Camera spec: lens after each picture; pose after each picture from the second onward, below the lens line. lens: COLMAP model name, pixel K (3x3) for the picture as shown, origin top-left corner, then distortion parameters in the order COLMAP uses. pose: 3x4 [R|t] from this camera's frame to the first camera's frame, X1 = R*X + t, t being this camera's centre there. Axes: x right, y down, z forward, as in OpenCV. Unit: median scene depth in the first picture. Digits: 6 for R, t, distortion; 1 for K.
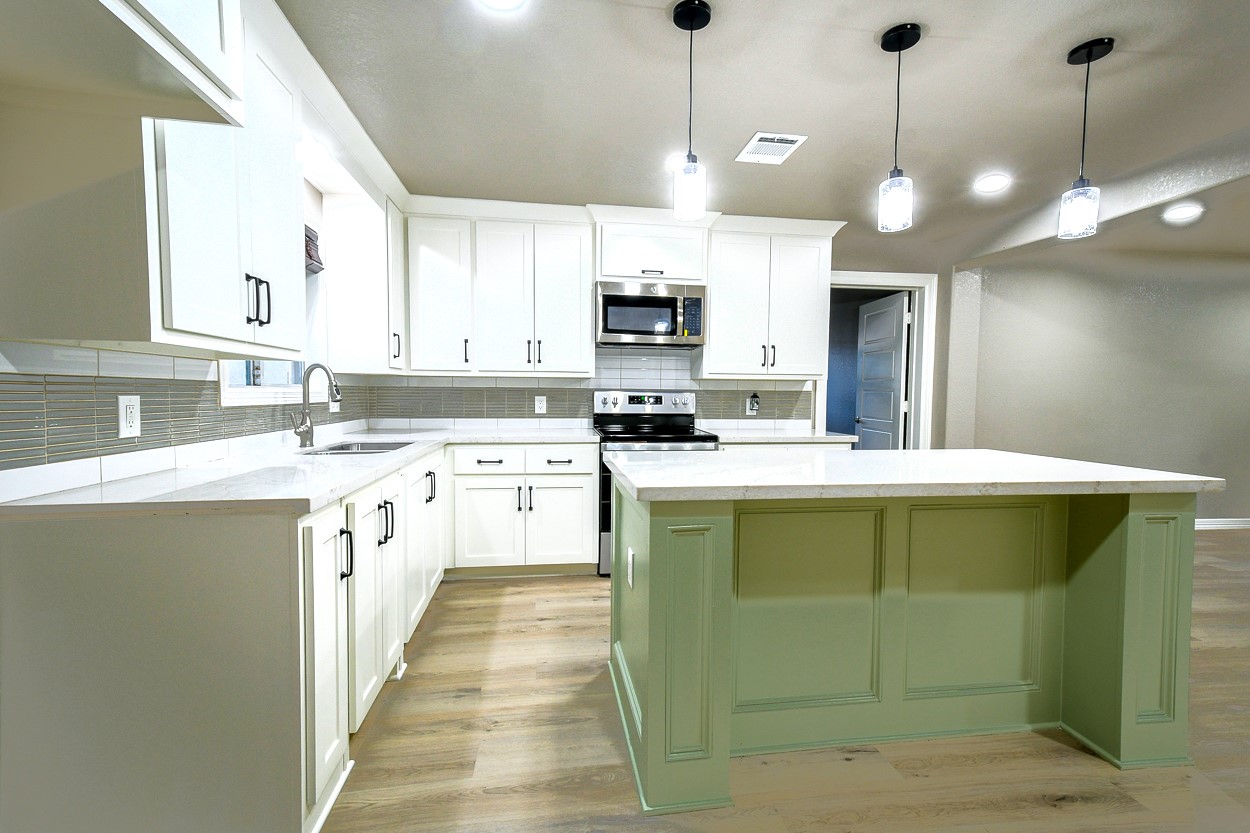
lens RADIAL K [[544.1, 0, 625.0], [0, 544.1, 416.5], [0, 0, 1]] dist [0.020797, 0.000540]
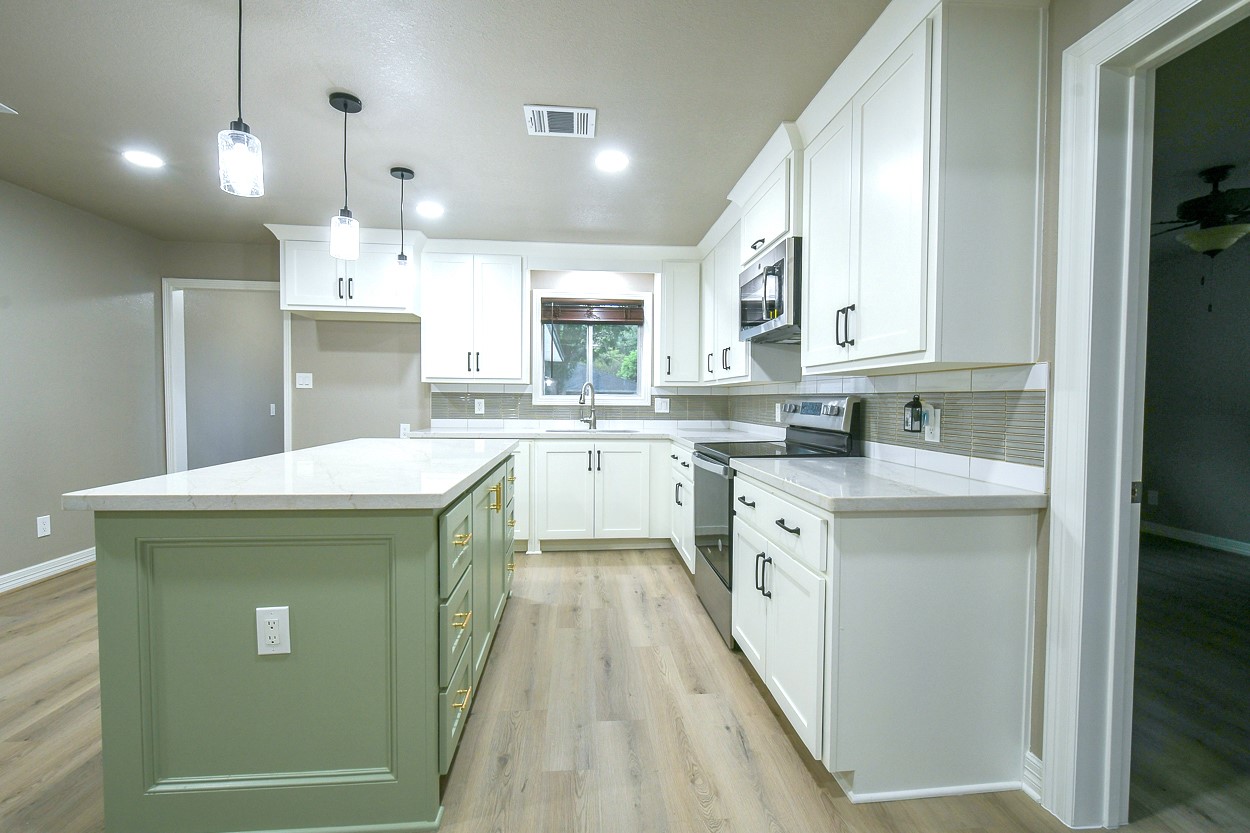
lens RADIAL K [[547.1, 0, 626.0], [0, 547.1, 417.9], [0, 0, 1]] dist [-0.001675, -0.000132]
pose [[-0.055461, 0.025436, -0.998137, 0.898428], [-0.053169, 0.998182, 0.028391, -0.029232], [0.997044, 0.054645, -0.054008, 0.911181]]
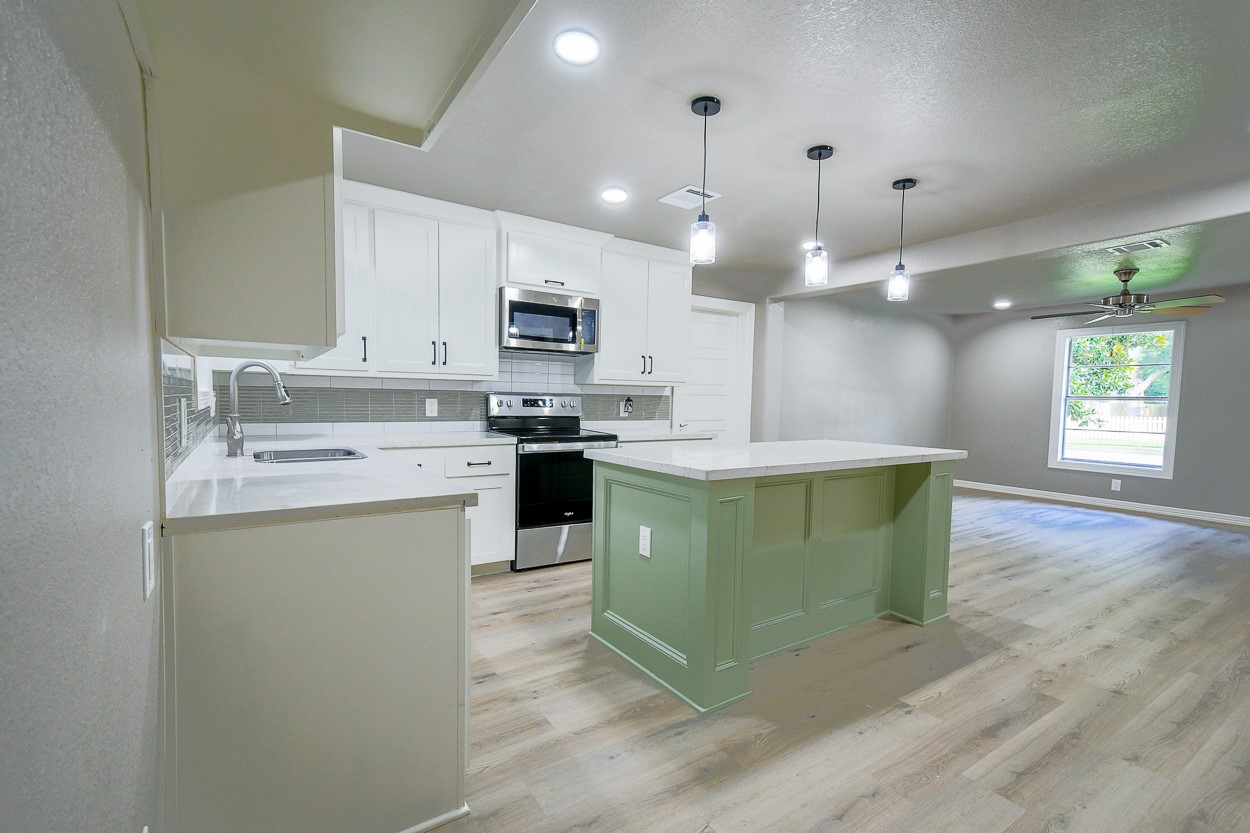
lens RADIAL K [[561.1, 0, 638.8], [0, 561.1, 432.4], [0, 0, 1]] dist [0.016074, 0.000930]
pose [[0.899054, -0.019160, 0.437418, -0.301265], [0.008634, 0.999624, 0.026039, -0.000171], [-0.437753, -0.019634, 0.898881, -0.065972]]
